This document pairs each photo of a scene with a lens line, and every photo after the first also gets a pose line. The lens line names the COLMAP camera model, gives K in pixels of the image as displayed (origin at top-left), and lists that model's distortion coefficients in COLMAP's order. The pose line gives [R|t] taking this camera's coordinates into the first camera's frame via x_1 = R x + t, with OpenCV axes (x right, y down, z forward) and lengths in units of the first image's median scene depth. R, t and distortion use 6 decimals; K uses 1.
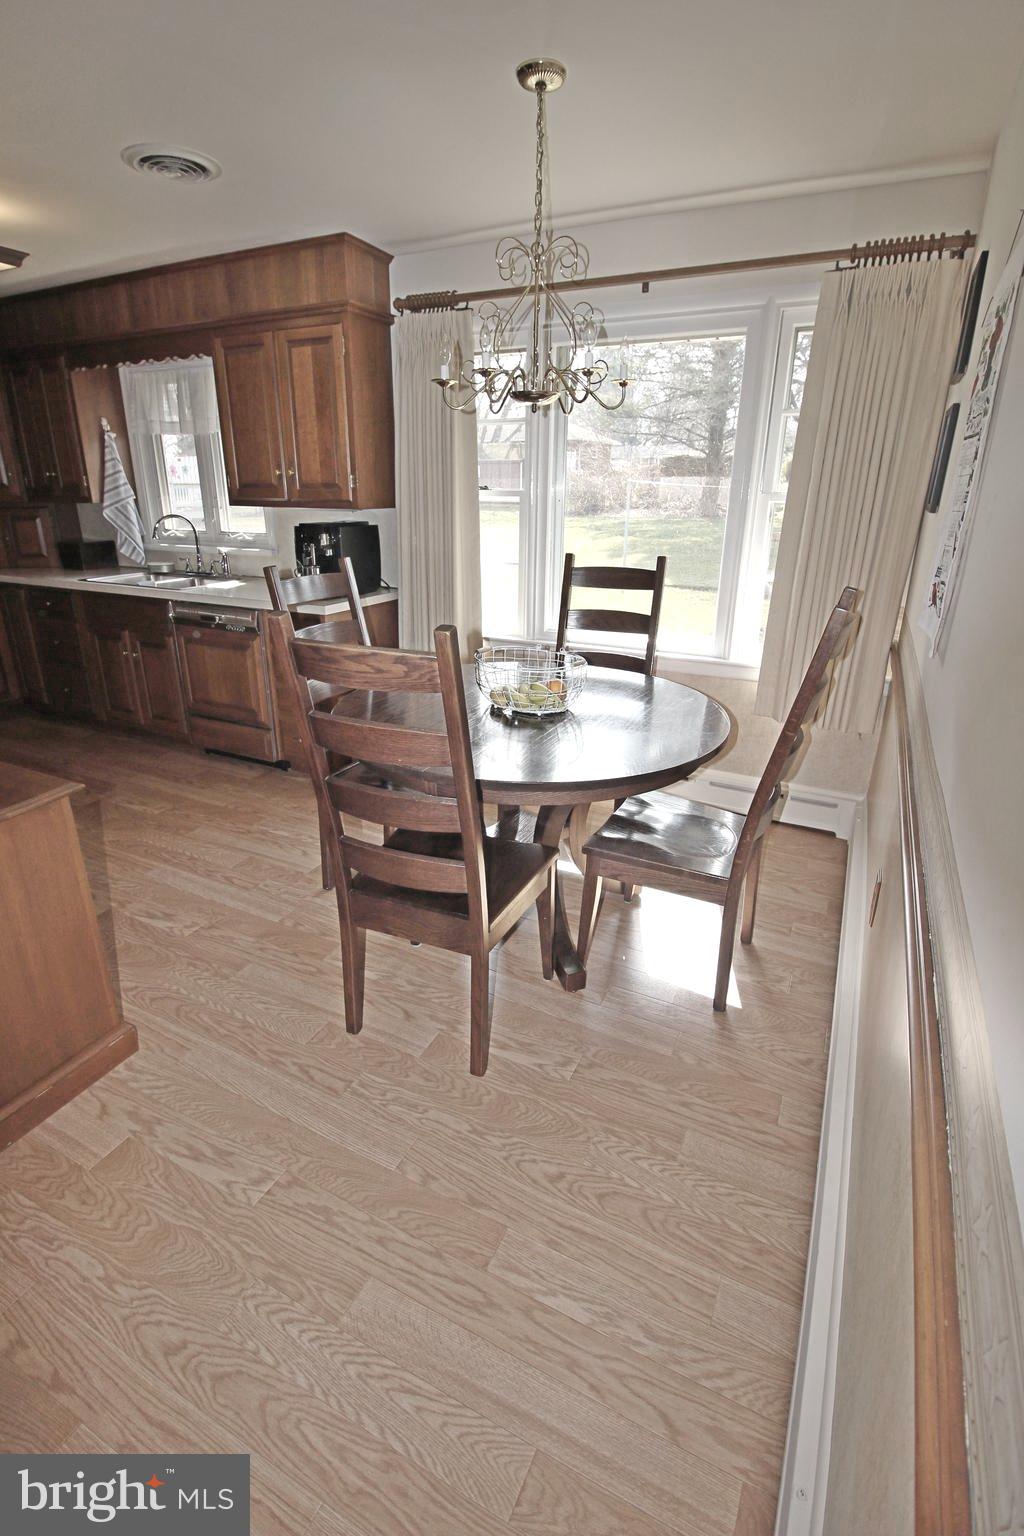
lens RADIAL K [[721.9, 0, 509.9], [0, 721.9, 762.4], [0, 0, 1]] dist [-0.010381, -0.002531]
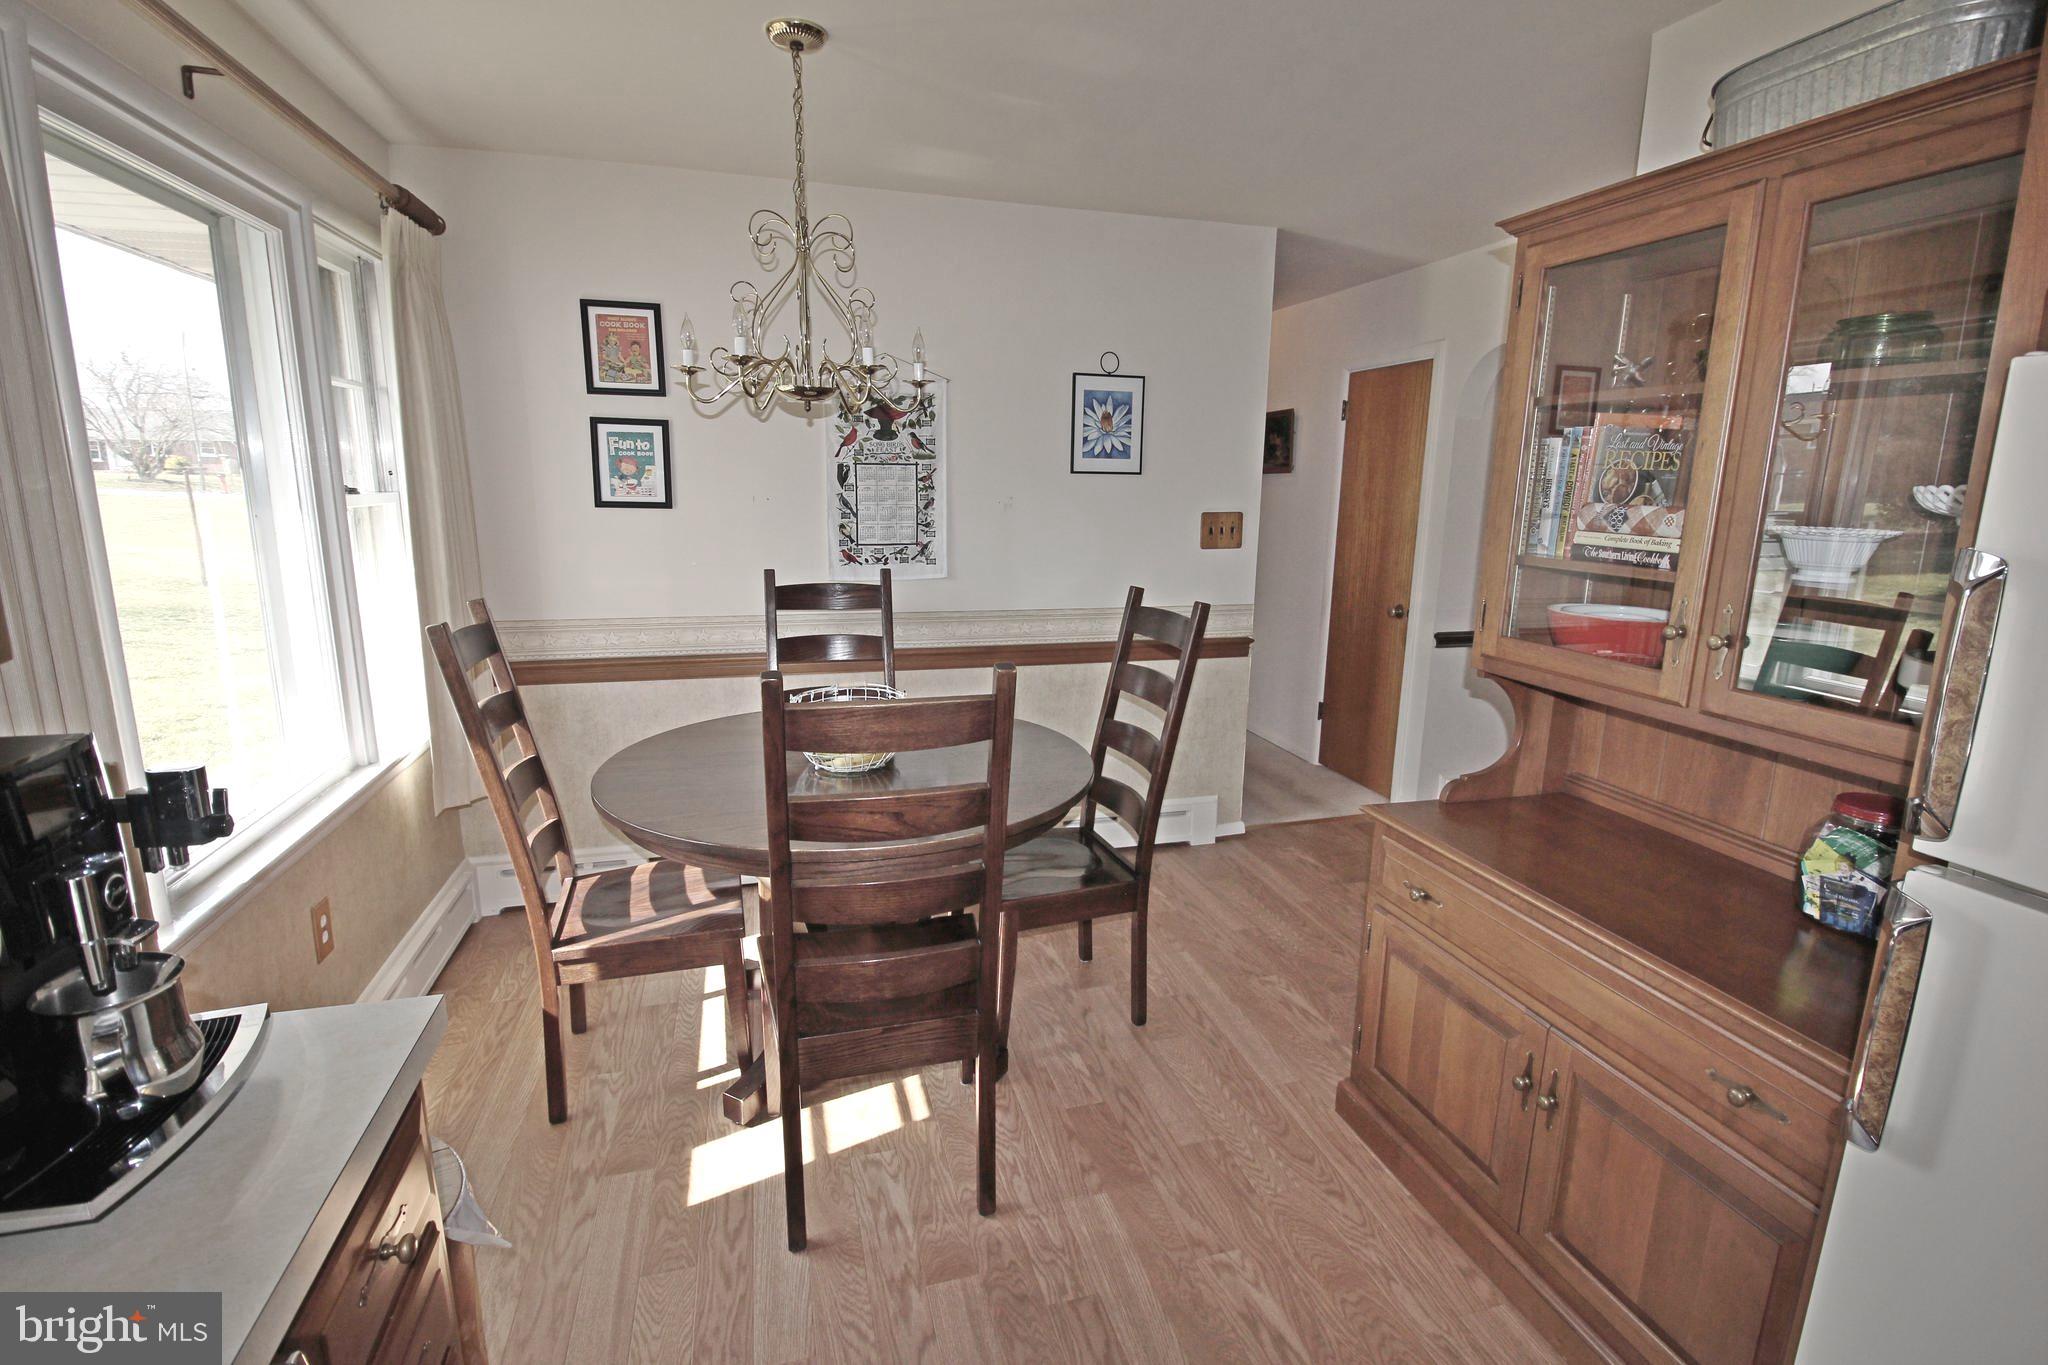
lens RADIAL K [[962.6, 0, 1023.9], [0, 962.6, 675.8], [0, 0, 1]] dist [-0.010381, -0.002531]
pose [[-0.680228, -0.159440, 0.715451, -0.907923], [0.234308, 0.877550, 0.418337, -0.614379], [-0.694543, 0.452200, -0.559576, 1.499479]]
